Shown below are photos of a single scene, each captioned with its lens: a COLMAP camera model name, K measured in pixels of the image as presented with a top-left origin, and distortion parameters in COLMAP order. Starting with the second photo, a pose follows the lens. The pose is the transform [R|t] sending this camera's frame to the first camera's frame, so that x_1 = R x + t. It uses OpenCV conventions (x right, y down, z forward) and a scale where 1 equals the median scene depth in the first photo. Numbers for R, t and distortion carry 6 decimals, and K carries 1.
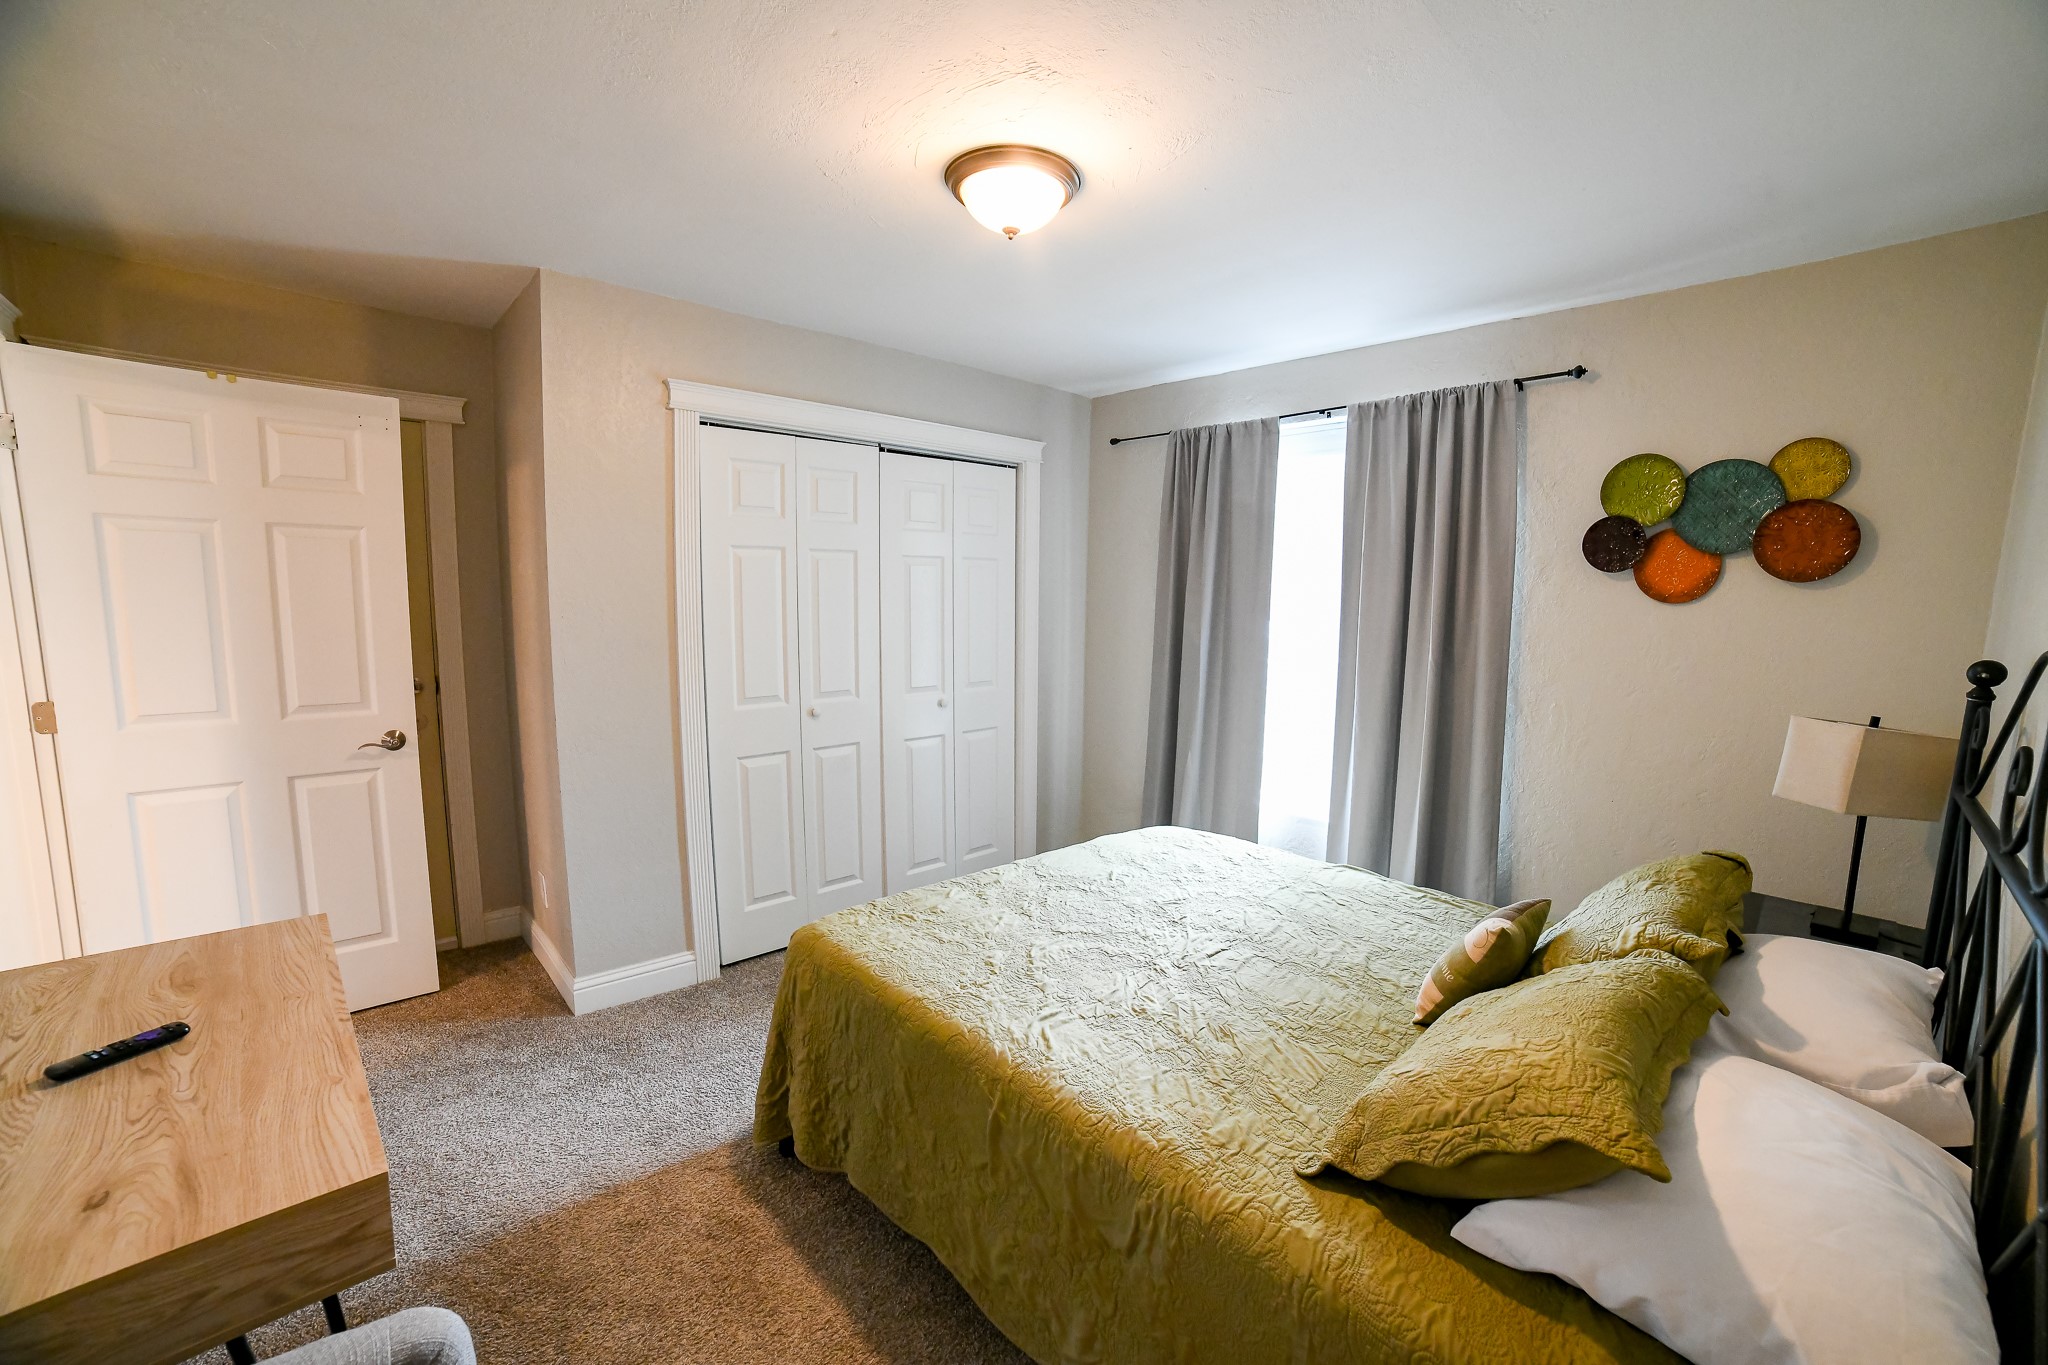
lens RADIAL K [[834.2, 0, 1039.3], [0, 834.2, 693.3], [0, 0, 1]] dist [-0.104842, 0.032971]
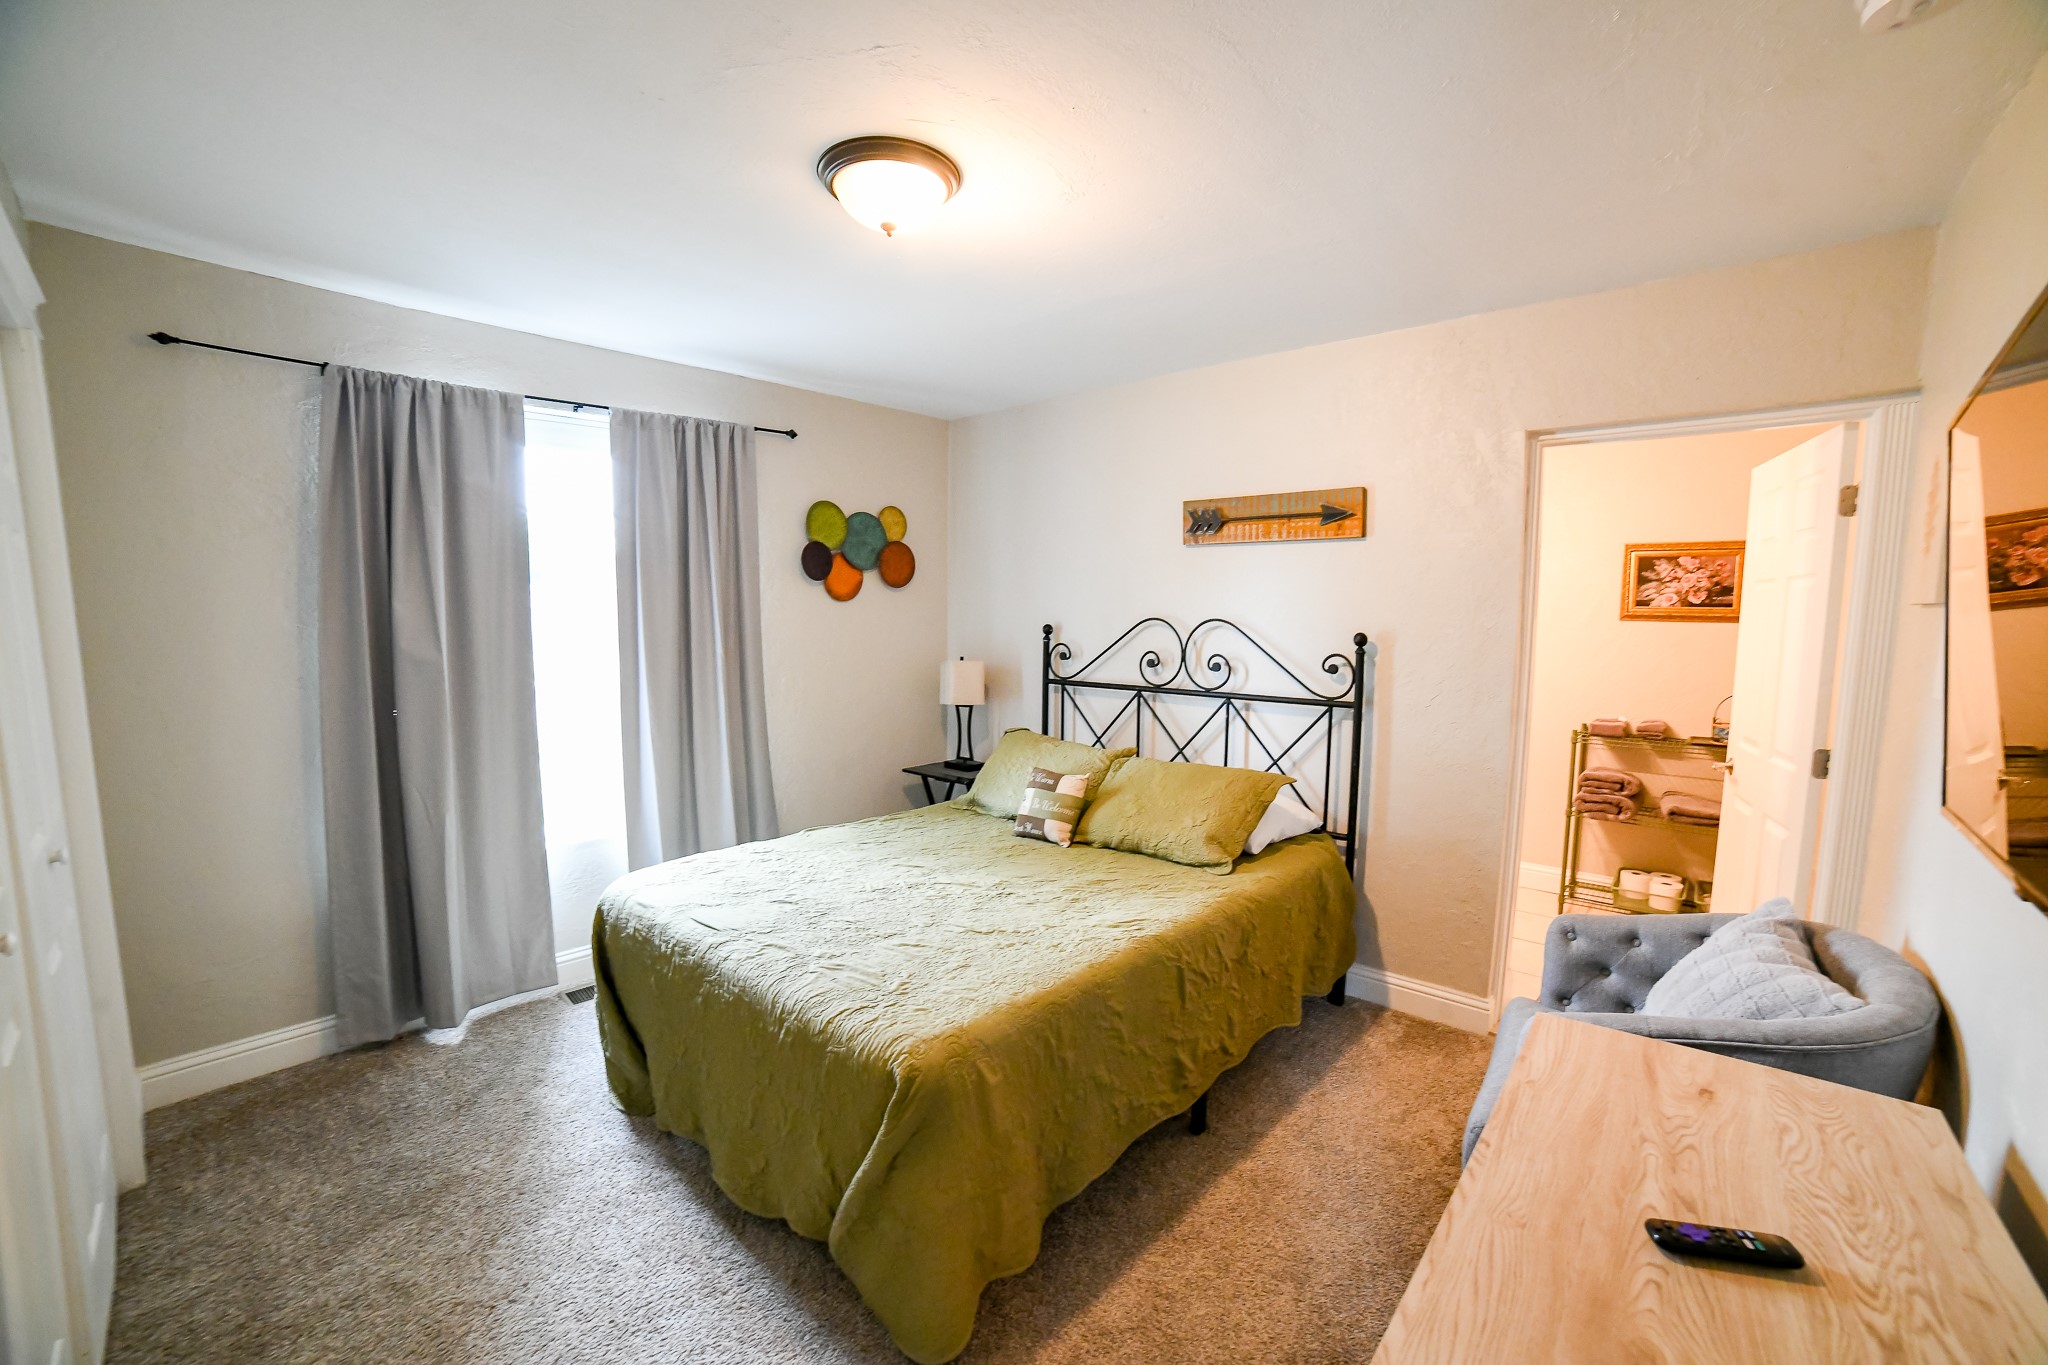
lens RADIAL K [[834.2, 0, 1039.3], [0, 834.2, 693.3], [0, 0, 1]] dist [-0.104842, 0.032971]
pose [[-0.082419, -0.119930, 0.989355, -0.846016], [0.111757, 0.985359, 0.128755, -0.104137], [-0.990312, 0.121180, -0.067809, 0.763292]]
